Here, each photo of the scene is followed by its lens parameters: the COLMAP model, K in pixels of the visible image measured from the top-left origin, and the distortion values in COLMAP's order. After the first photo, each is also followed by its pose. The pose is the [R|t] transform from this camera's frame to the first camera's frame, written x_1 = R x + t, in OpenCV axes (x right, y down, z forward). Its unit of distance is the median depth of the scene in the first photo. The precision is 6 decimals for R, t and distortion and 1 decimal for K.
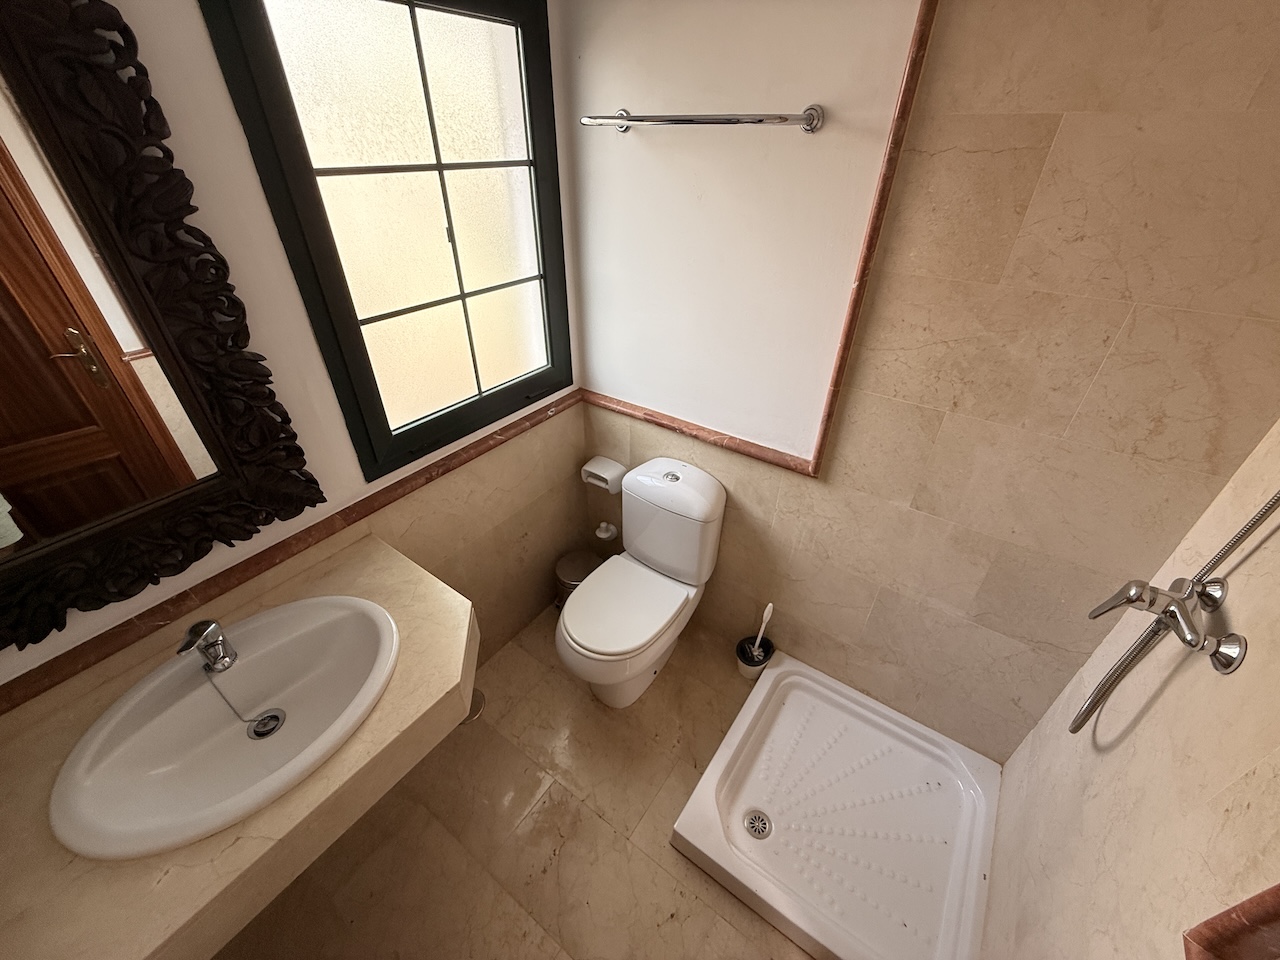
lens RADIAL K [[508.1, 0, 640.0], [0, 508.1, 480.0], [0, 0, 1]] dist [-0.002020, 0.000264]
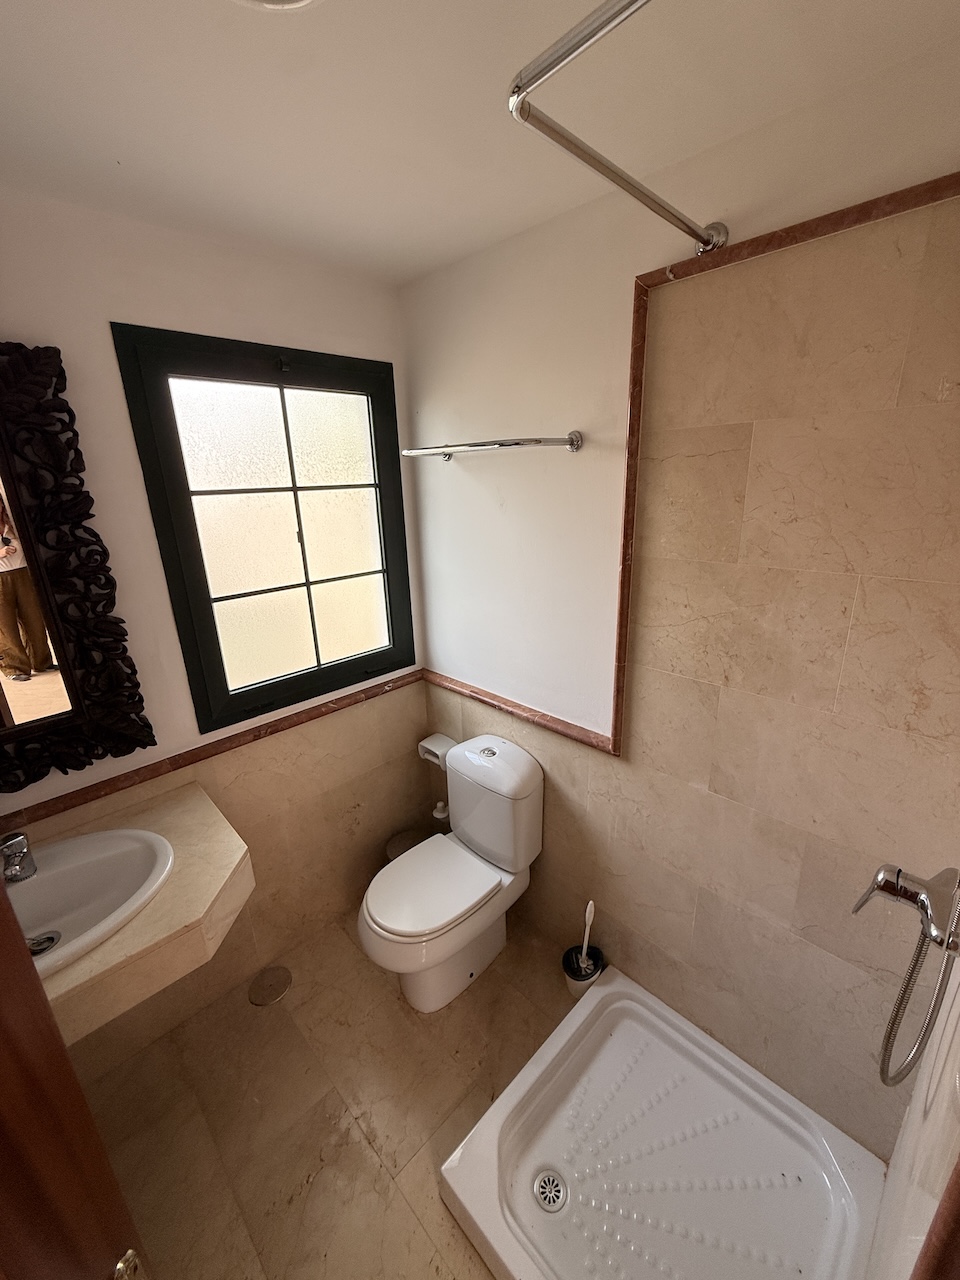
lens RADIAL K [[508.1, 0, 482.9], [0, 508.1, 638.1], [0, 0, 1]] dist [-0.002020, 0.000264]
pose [[0.983690, 0.015330, -0.179216, 0.287990], [-0.065606, 0.958301, -0.278129, 0.073295], [0.167479, 0.285350, 0.943677, -0.037107]]
